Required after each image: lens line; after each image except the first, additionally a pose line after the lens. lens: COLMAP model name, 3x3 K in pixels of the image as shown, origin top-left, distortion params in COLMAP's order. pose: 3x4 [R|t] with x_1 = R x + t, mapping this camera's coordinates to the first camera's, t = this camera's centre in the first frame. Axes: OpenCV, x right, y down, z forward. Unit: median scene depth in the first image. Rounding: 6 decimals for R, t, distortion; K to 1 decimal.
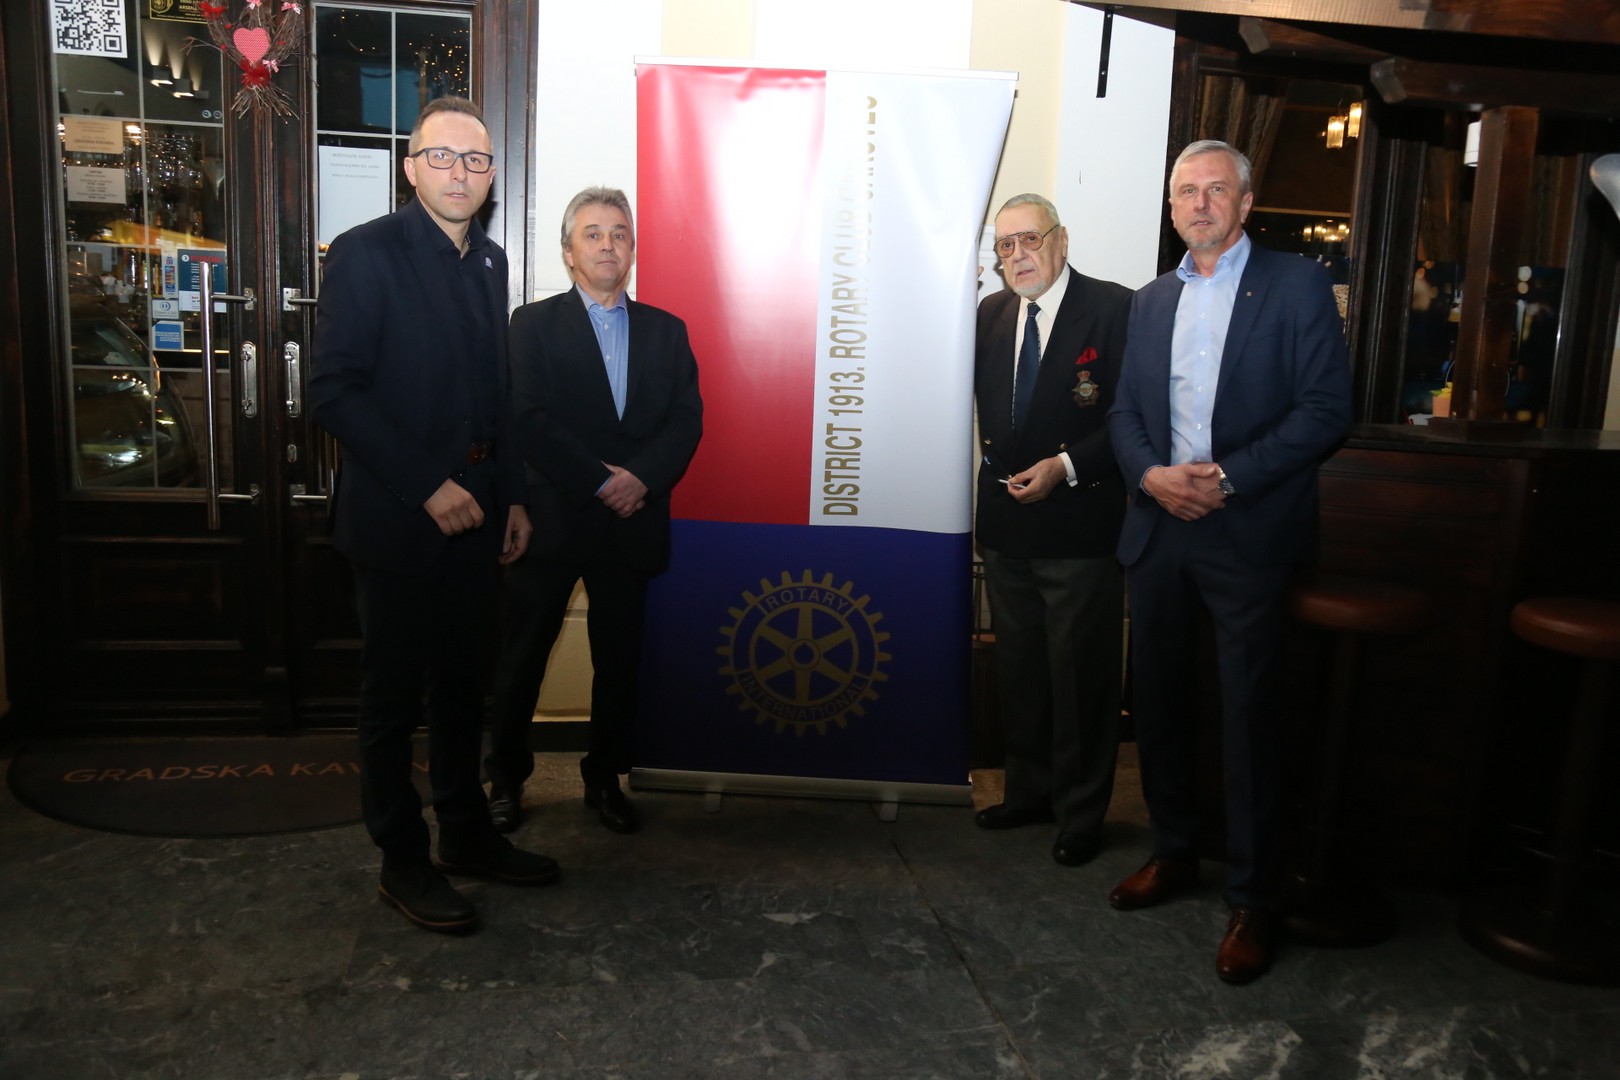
lens RADIAL K [[1335.2, 0, 810.0], [0, 1335.2, 540.0], [0, 0, 1]] dist [-0.133132, -0.000126]
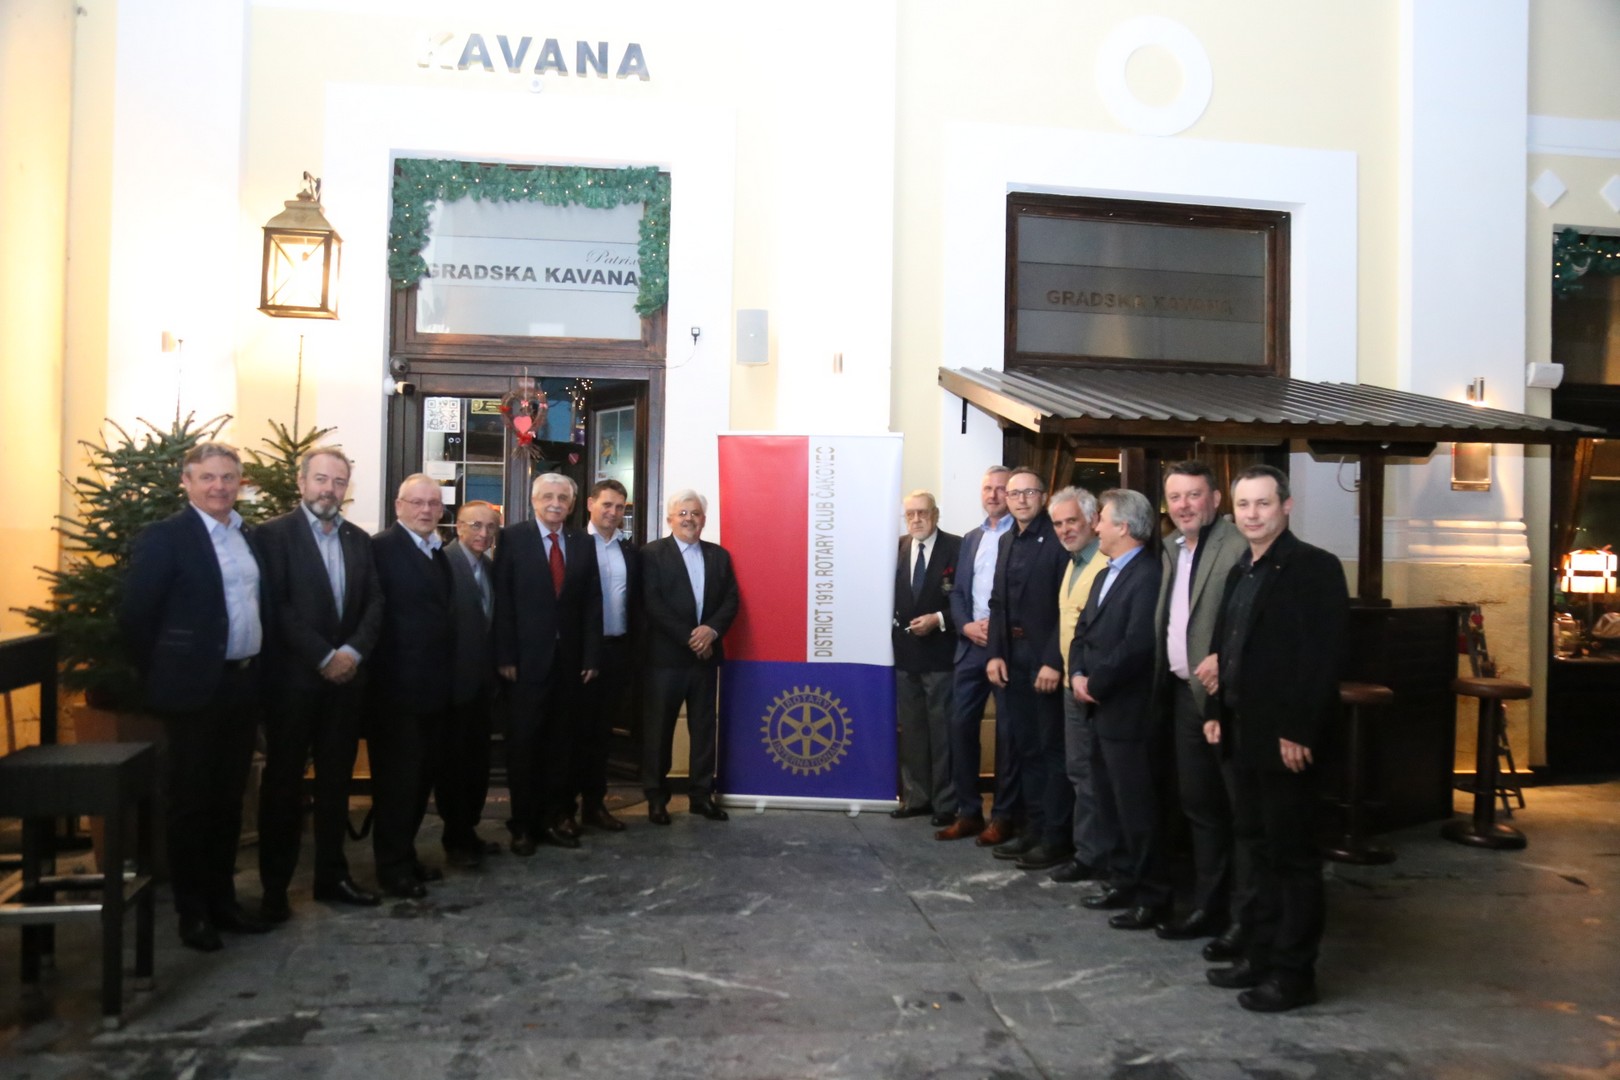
lens RADIAL K [[1335.2, 0, 810.0], [0, 1335.2, 540.0], [0, 0, 1]] dist [-0.133132, -0.000126]
pose [[0.998721, -0.027851, -0.042209, 0.088835], [0.019438, 0.981975, -0.188010, 0.176896], [0.046684, 0.186949, 0.981260, -0.923489]]
